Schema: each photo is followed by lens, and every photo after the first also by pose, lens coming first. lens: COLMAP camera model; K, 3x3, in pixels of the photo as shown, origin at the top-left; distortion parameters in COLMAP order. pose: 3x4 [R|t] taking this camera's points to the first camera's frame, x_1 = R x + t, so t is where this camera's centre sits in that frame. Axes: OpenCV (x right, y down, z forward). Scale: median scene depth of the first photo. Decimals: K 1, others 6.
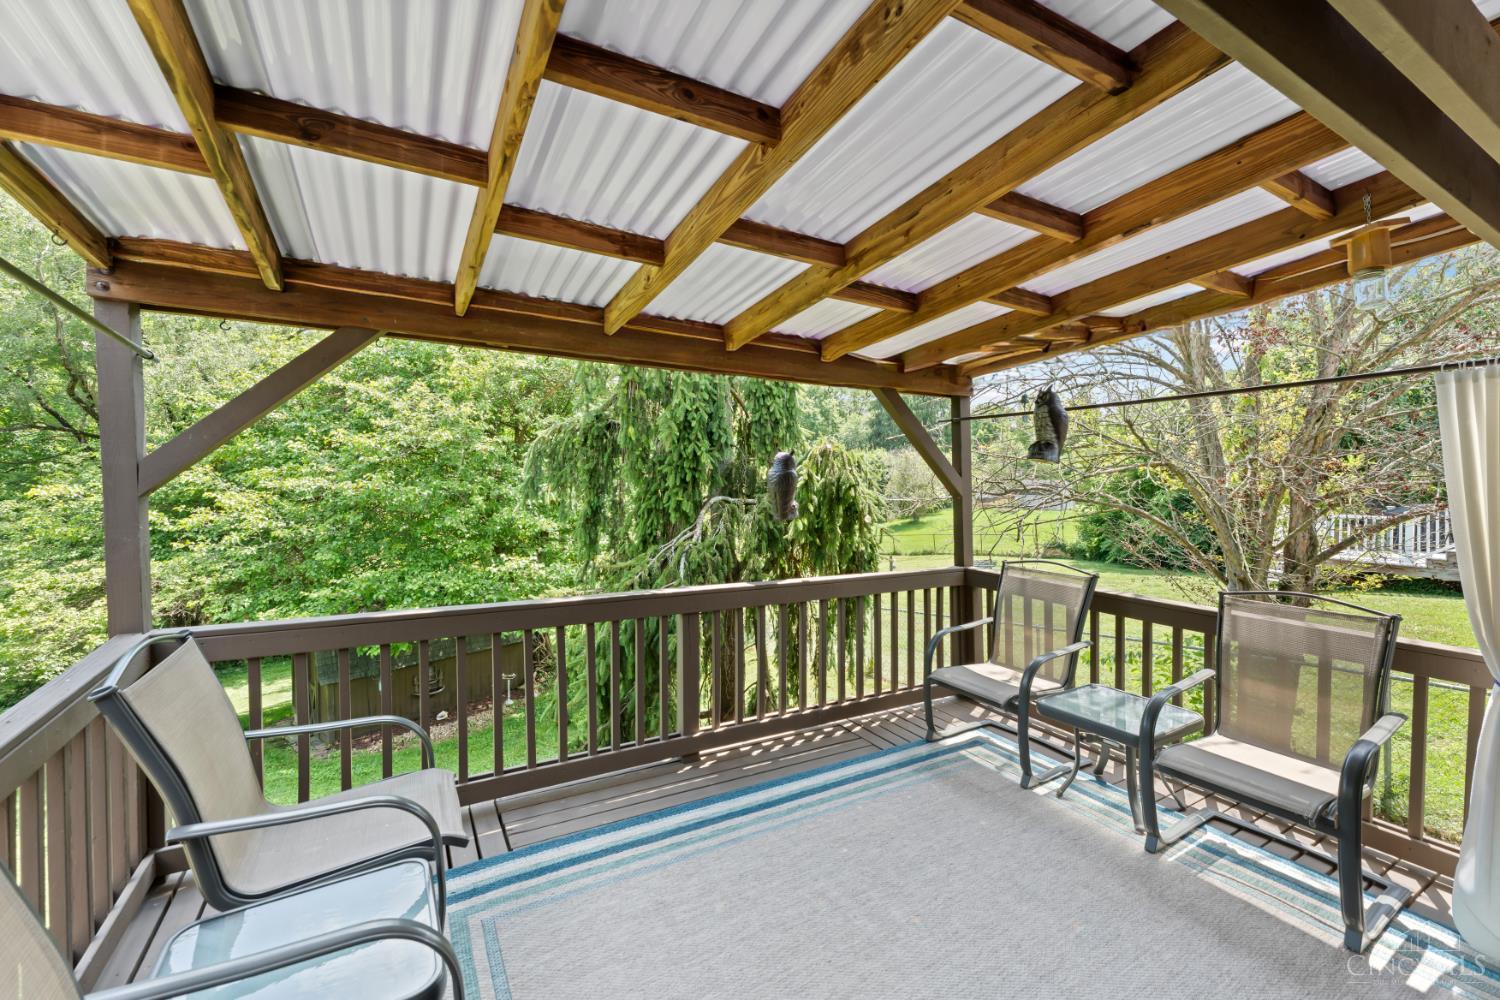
lens RADIAL K [[626.5, 0, 740.5], [0, 626.5, 485.8], [0, 0, 1]] dist [0.006621, 0.000244]
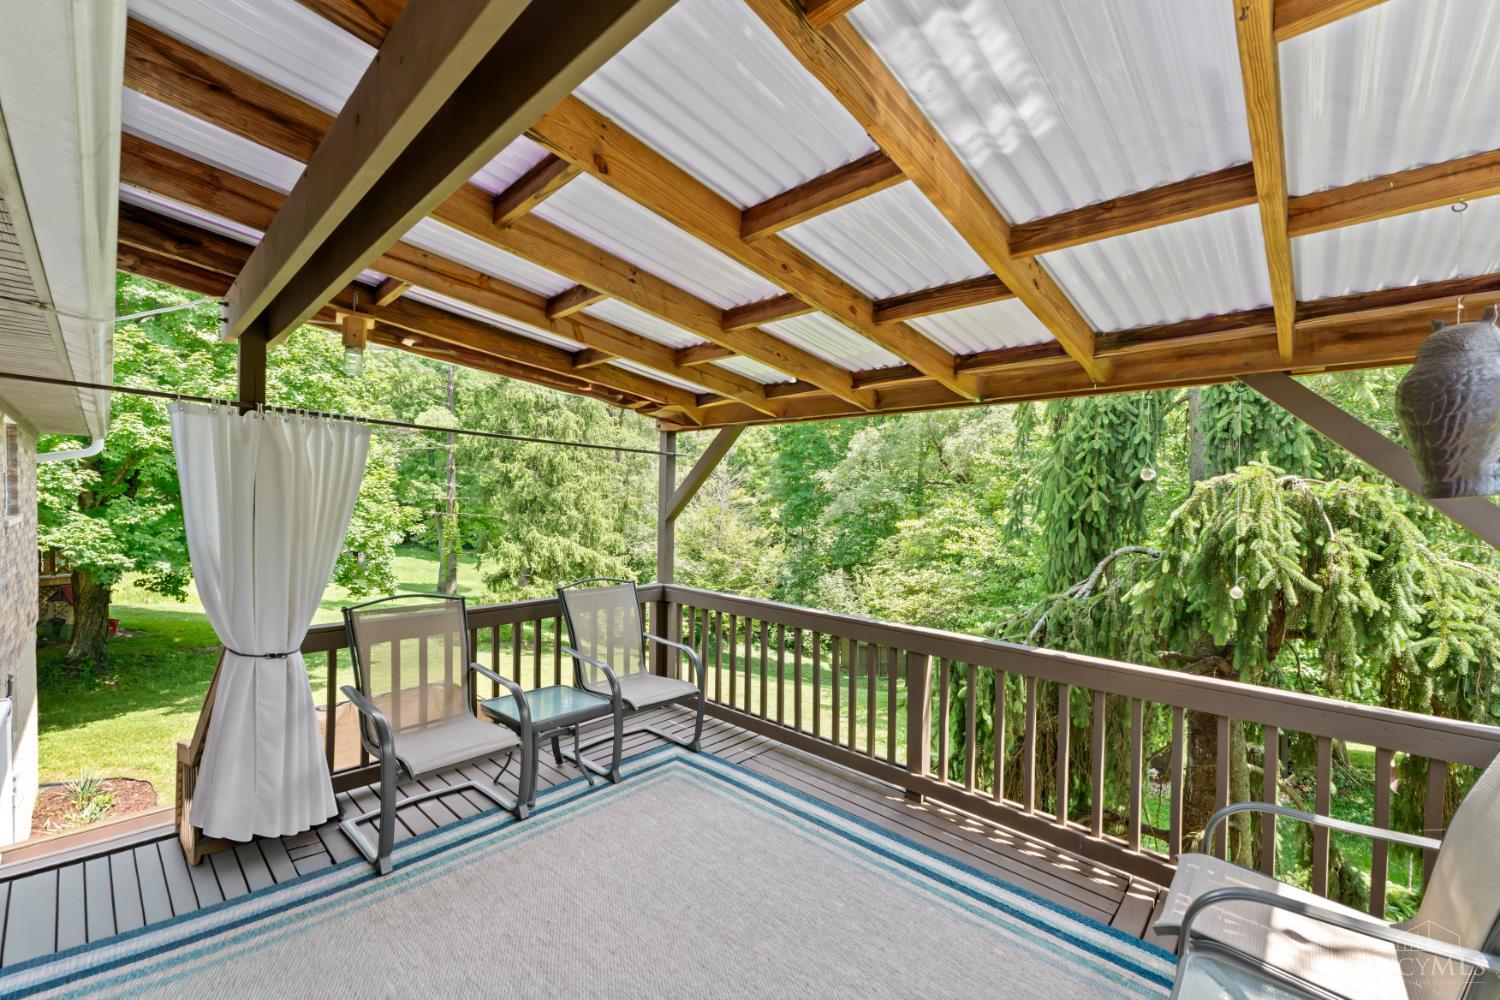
lens RADIAL K [[604.5, 0, 741.1], [0, 604.5, 508.9], [0, 0, 1]] dist [-0.008373, 0.000025]
pose [[0.292922, -0.004854, -0.956124, 0.688686], [-0.047089, 0.998700, -0.019497, 0.006655], [0.954976, 0.050734, 0.292313, 0.390216]]
